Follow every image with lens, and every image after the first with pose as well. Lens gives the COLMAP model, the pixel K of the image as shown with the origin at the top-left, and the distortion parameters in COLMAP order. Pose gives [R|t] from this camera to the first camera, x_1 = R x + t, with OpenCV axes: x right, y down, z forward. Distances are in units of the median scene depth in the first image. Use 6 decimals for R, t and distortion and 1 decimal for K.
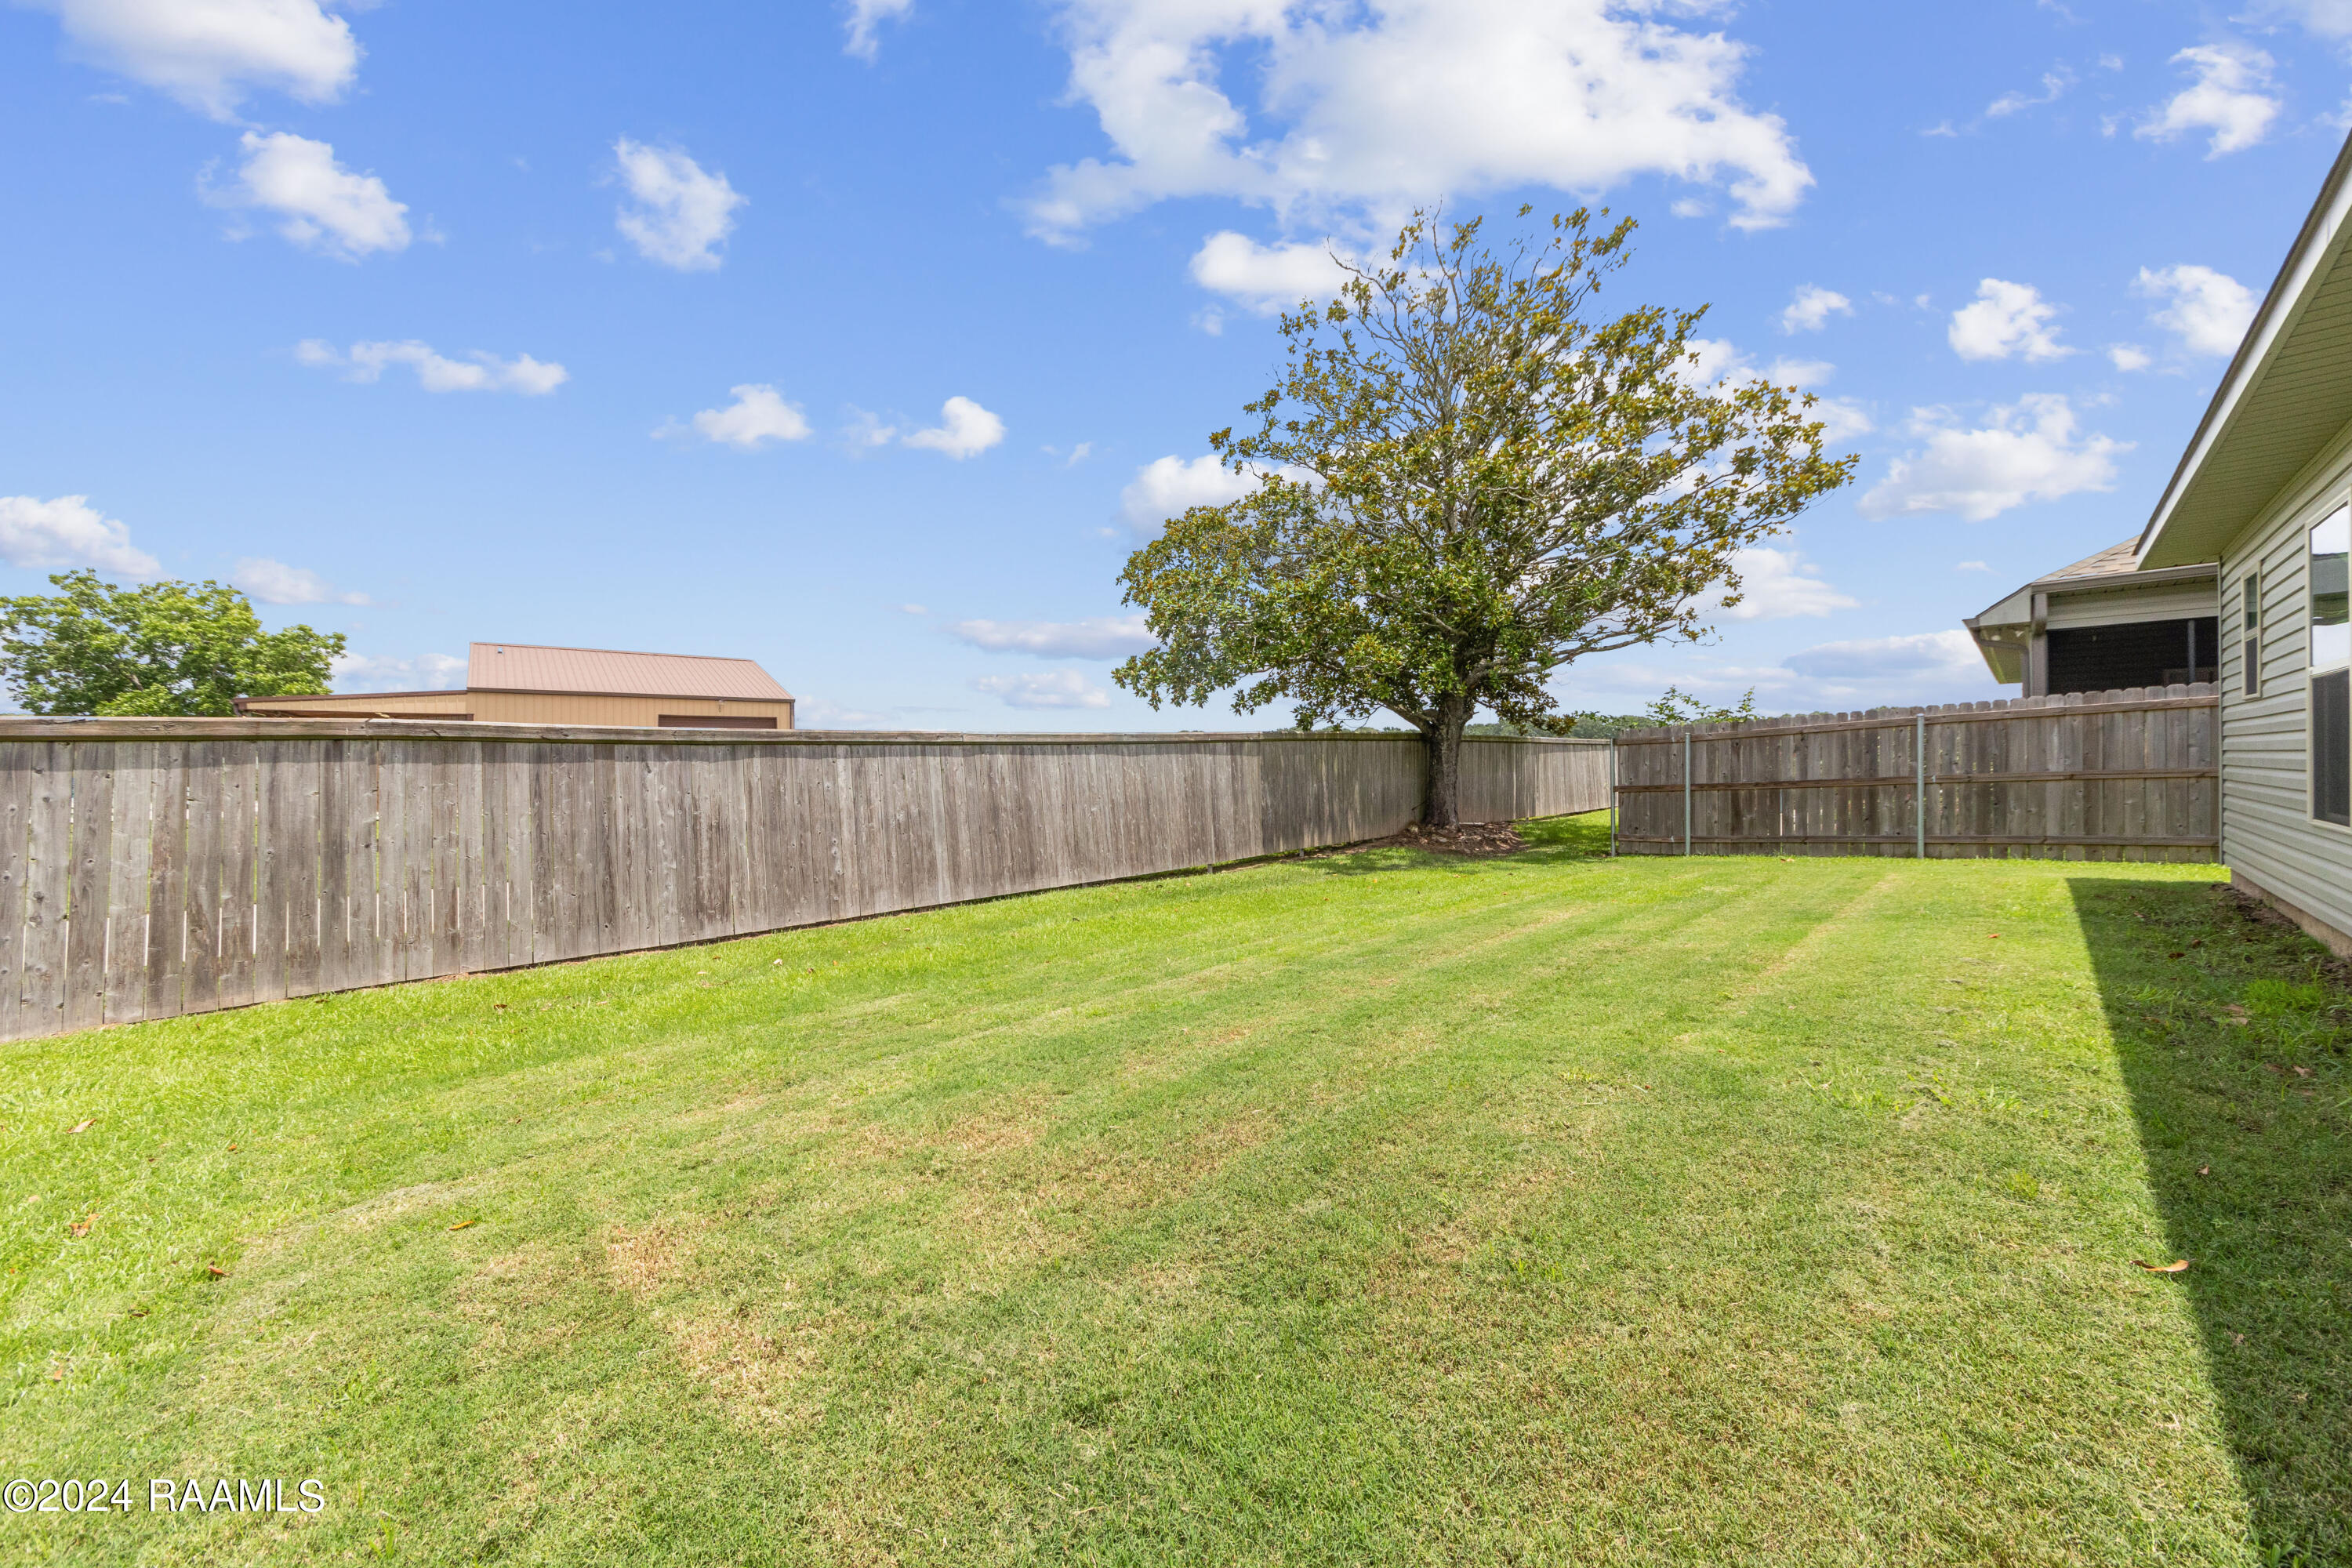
lens RADIAL K [[852.3, 0, 1177.7], [0, 852.3, 765.6], [0, 0, 1]] dist [0.001044, 0.000053]
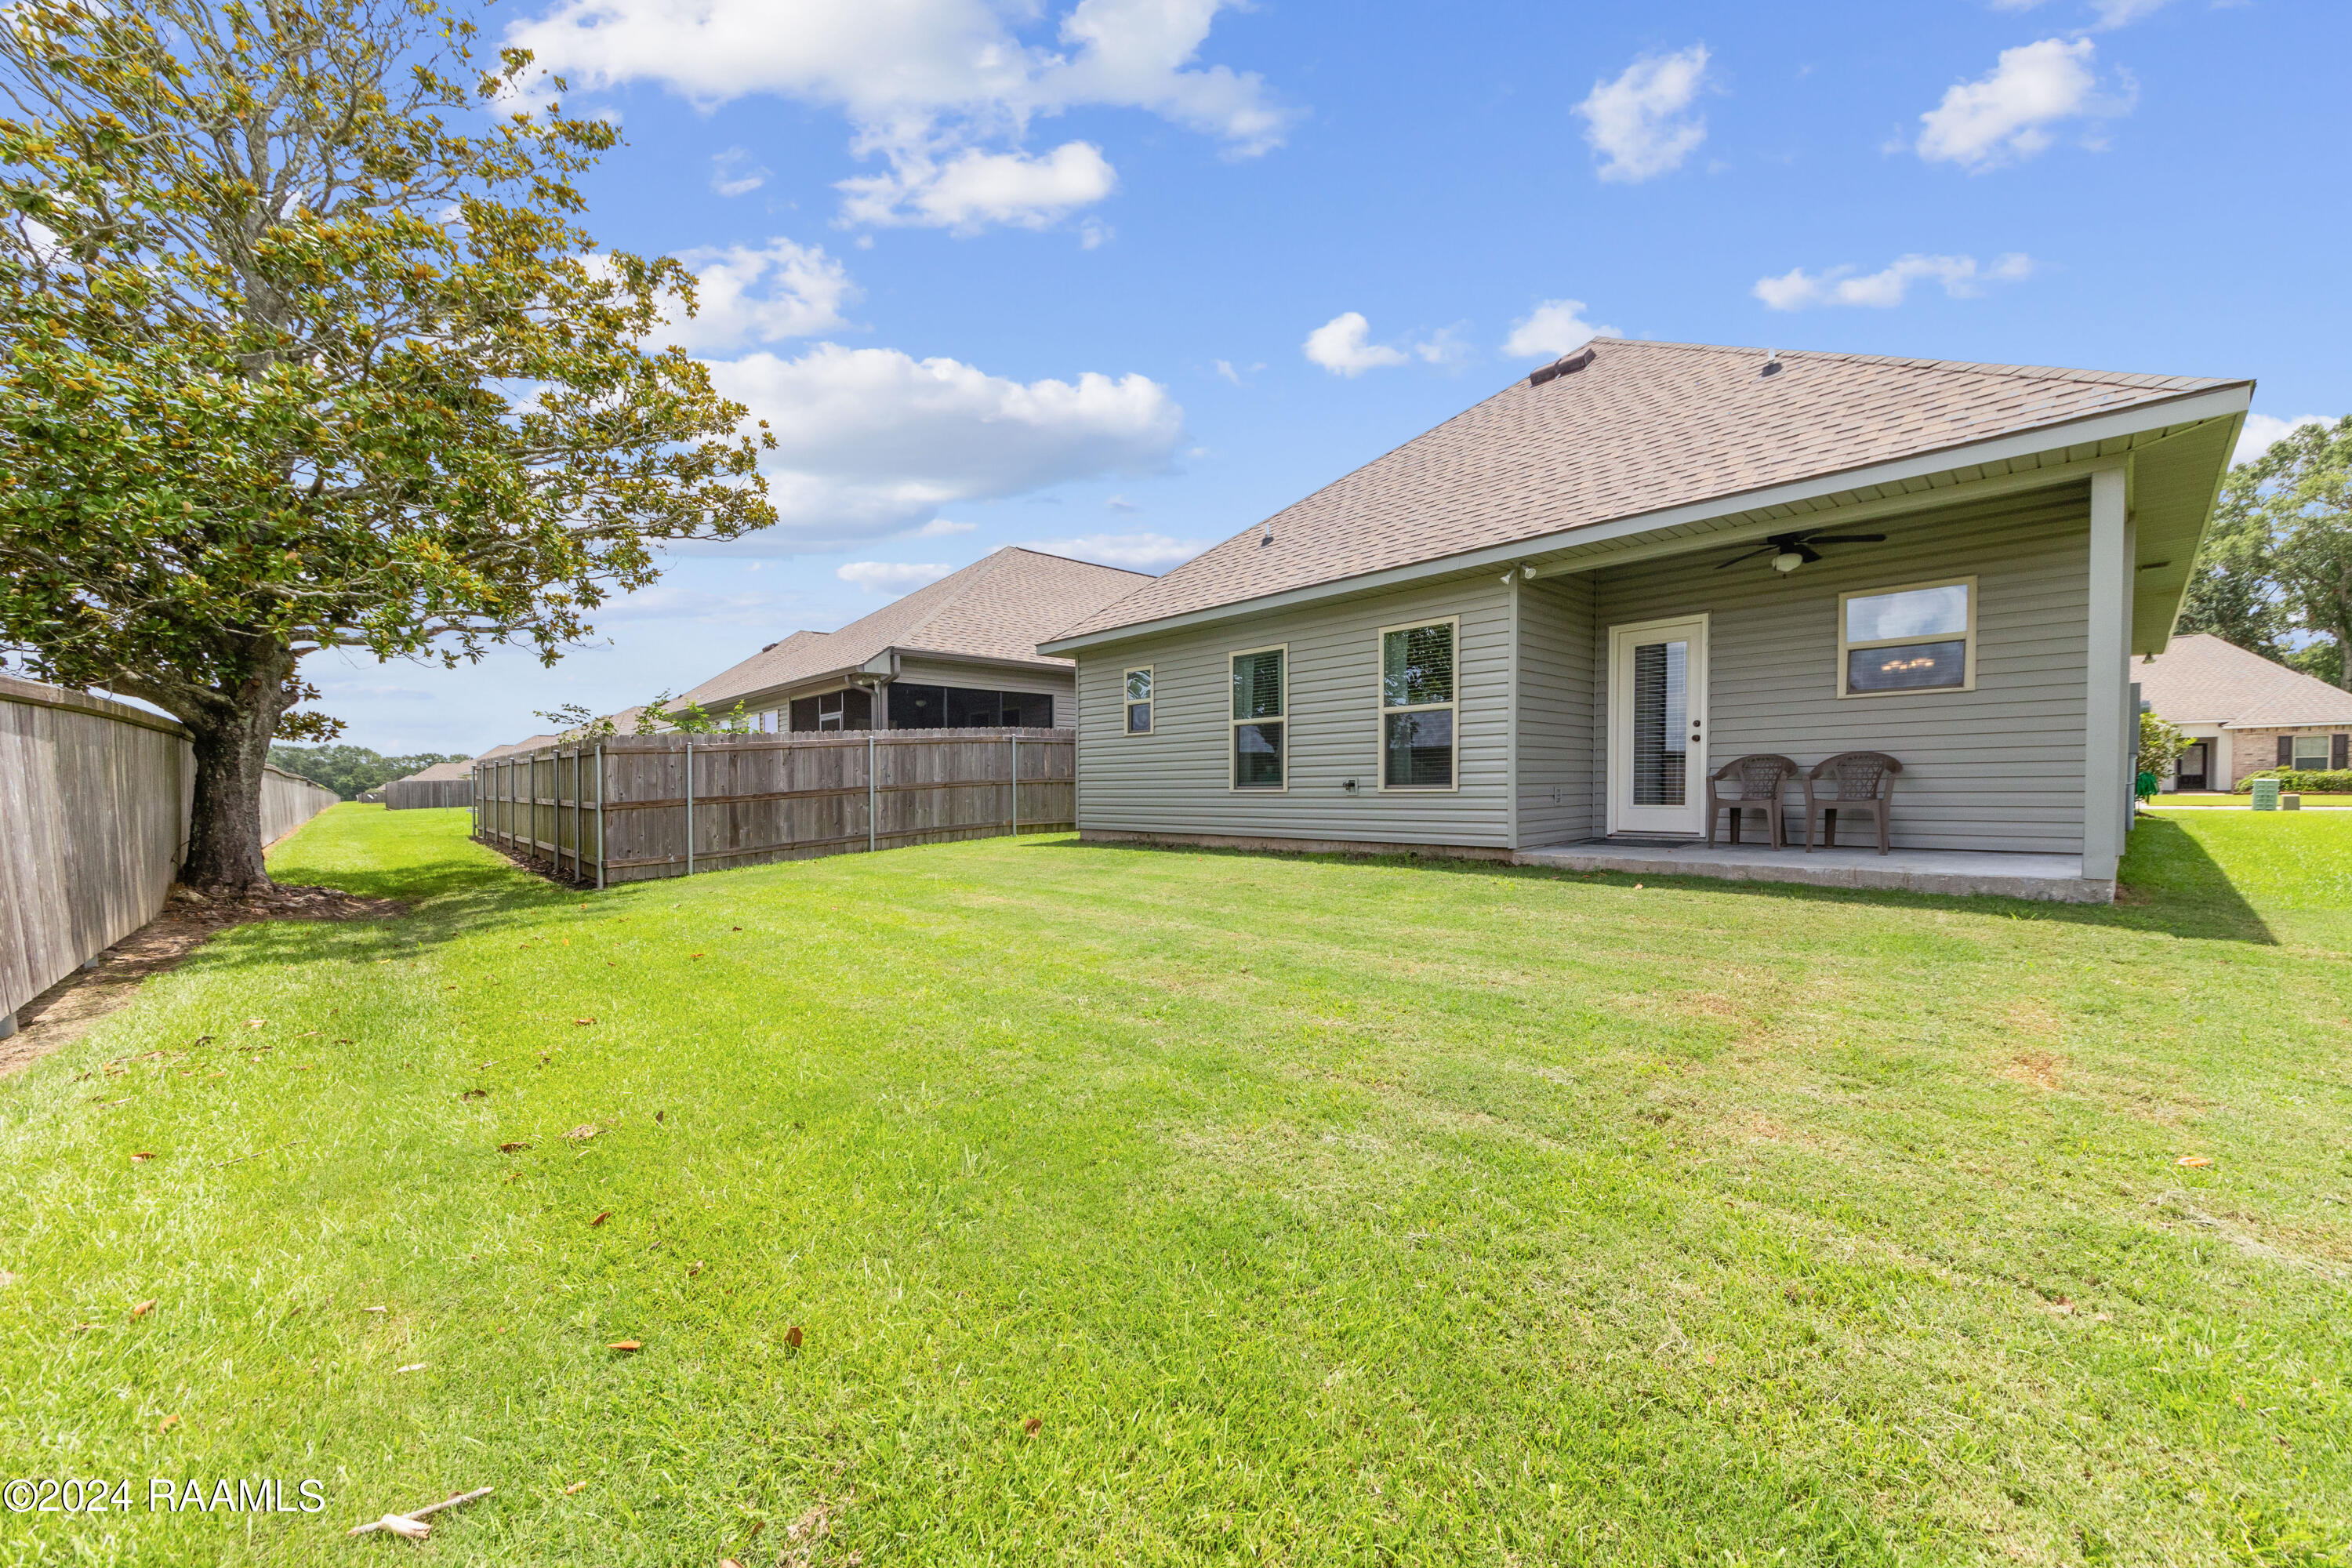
lens RADIAL K [[878.1, 0, 1177.6], [0, 878.1, 789.2], [0, 0, 1]] dist [0.000466, 0.000012]
pose [[0.033964, 0.002000, 0.999421, -0.370302], [0.016410, 0.999862, -0.002559, 0.025091], [-0.999288, 0.016488, 0.033926, 0.465422]]
